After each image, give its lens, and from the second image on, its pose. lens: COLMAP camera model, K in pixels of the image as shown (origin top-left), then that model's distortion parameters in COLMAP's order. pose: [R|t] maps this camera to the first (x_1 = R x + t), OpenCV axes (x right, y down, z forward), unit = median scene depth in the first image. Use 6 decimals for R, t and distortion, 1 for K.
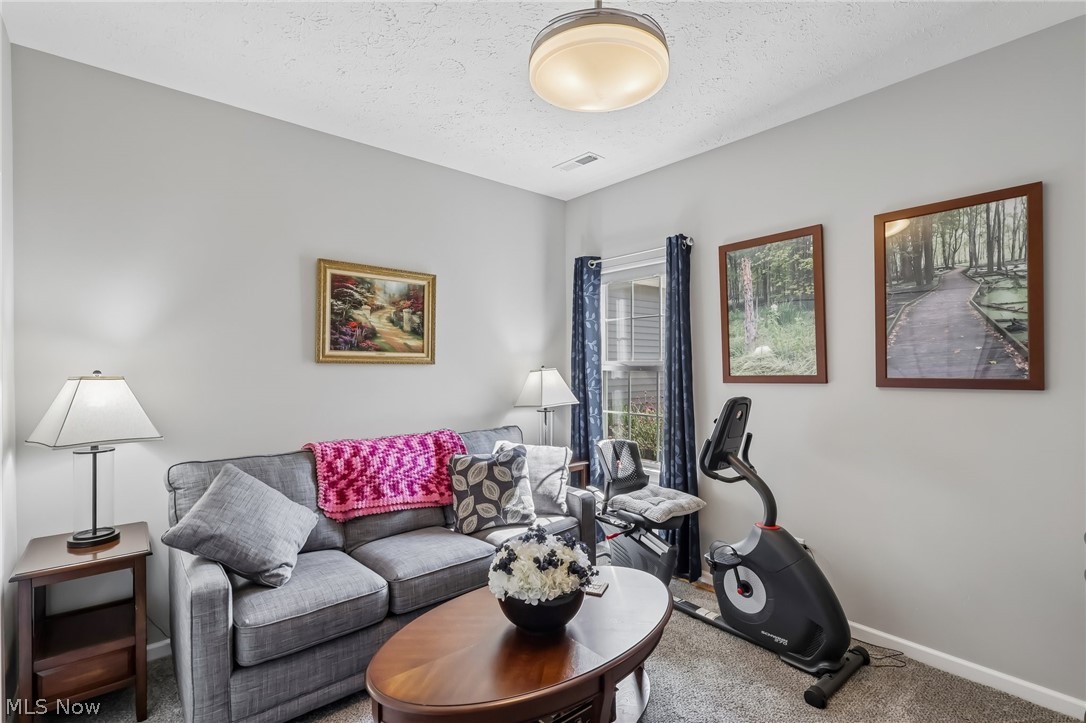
lens RADIAL K [[506.6, 0, 543.0], [0, 506.6, 364.8], [0, 0, 1]] dist [-0.000546, -0.000098]
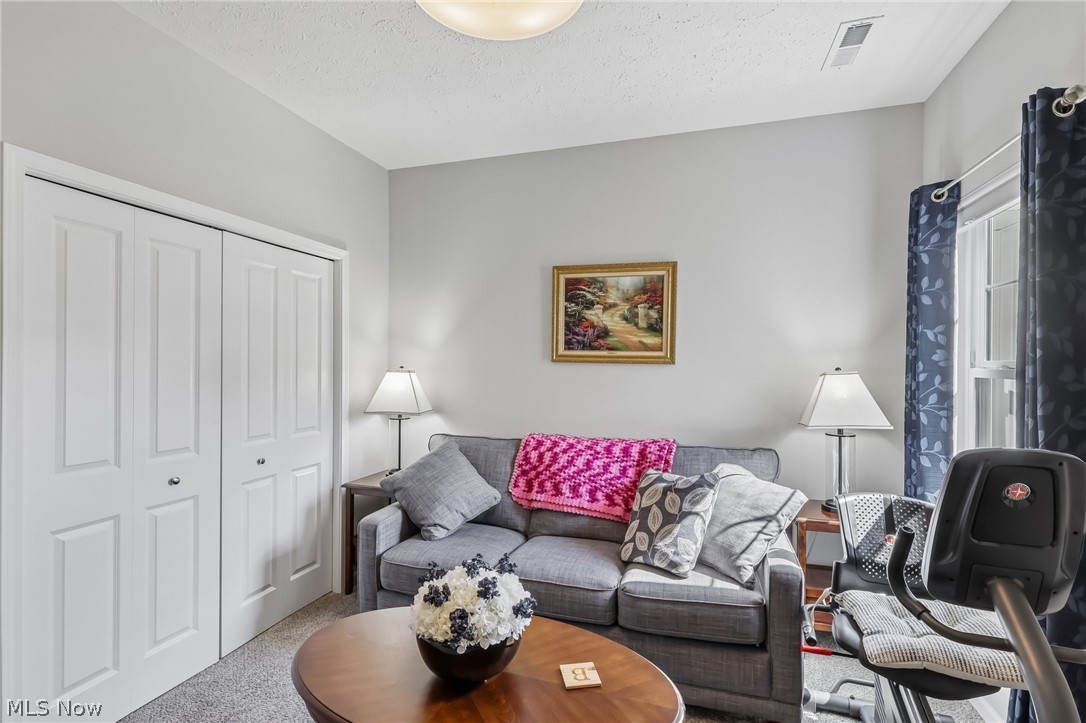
lens RADIAL K [[506.6, 0, 543.0], [0, 506.6, 364.8], [0, 0, 1]] dist [-0.000546, -0.000098]
pose [[0.527088, 0.007974, -0.849773, 0.468699], [-0.007670, 0.999960, 0.004626, -0.002322], [0.849776, 0.004079, 0.527128, 0.398498]]
